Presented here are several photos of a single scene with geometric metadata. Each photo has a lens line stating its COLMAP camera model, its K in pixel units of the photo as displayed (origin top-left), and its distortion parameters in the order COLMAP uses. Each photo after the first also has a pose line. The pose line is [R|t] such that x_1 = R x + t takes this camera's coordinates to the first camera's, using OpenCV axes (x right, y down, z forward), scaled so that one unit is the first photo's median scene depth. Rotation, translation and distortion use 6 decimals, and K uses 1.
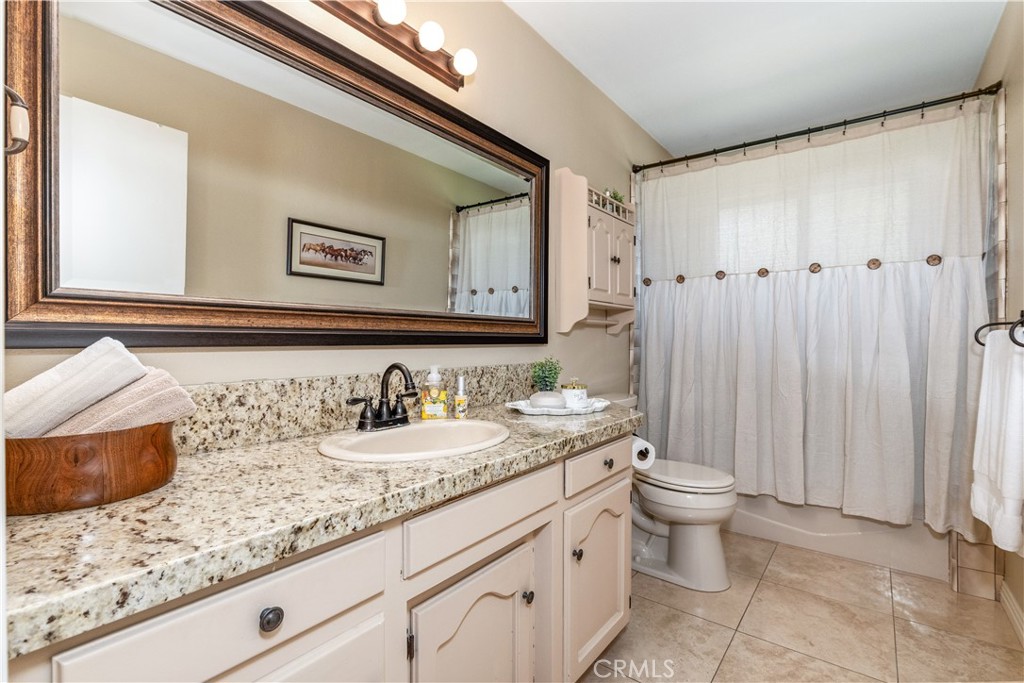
lens RADIAL K [[462.4, 0, 512.4], [0, 462.4, 344.5], [0, 0, 1]] dist [0.002111, 0.000323]
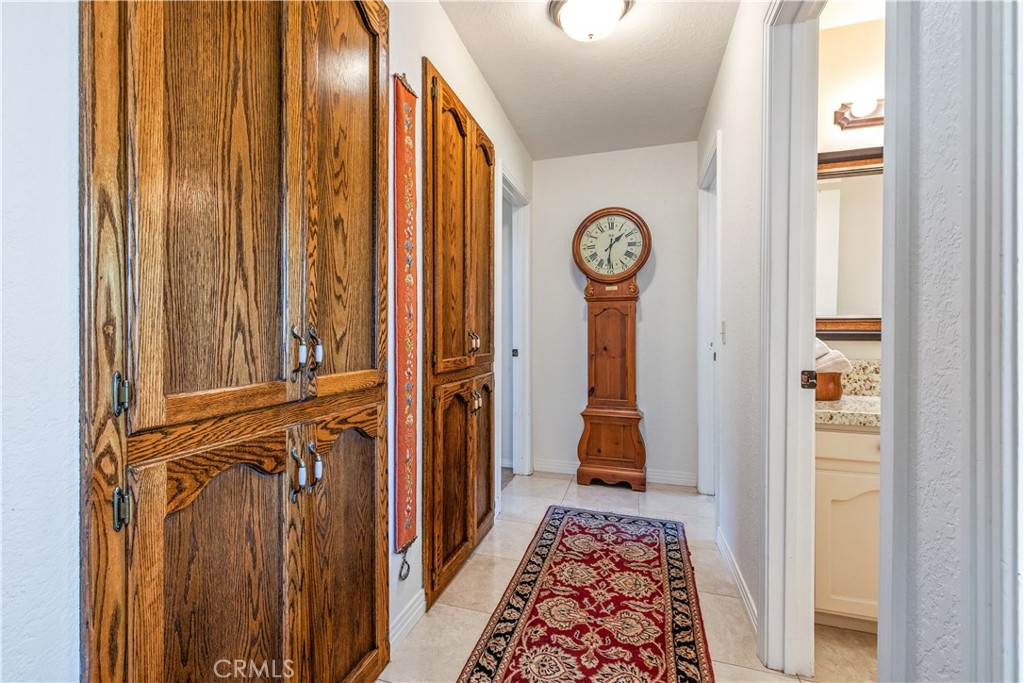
lens RADIAL K [[460.9, 0, 467.6], [0, 460.9, 331.8], [0, 0, 1]] dist [0.001471, -0.000149]
pose [[0.294151, 0.003395, -0.955753, 0.404991], [-0.009189, 0.999958, 0.000724, -0.010864], [0.955715, 0.008570, 0.294170, -0.645024]]
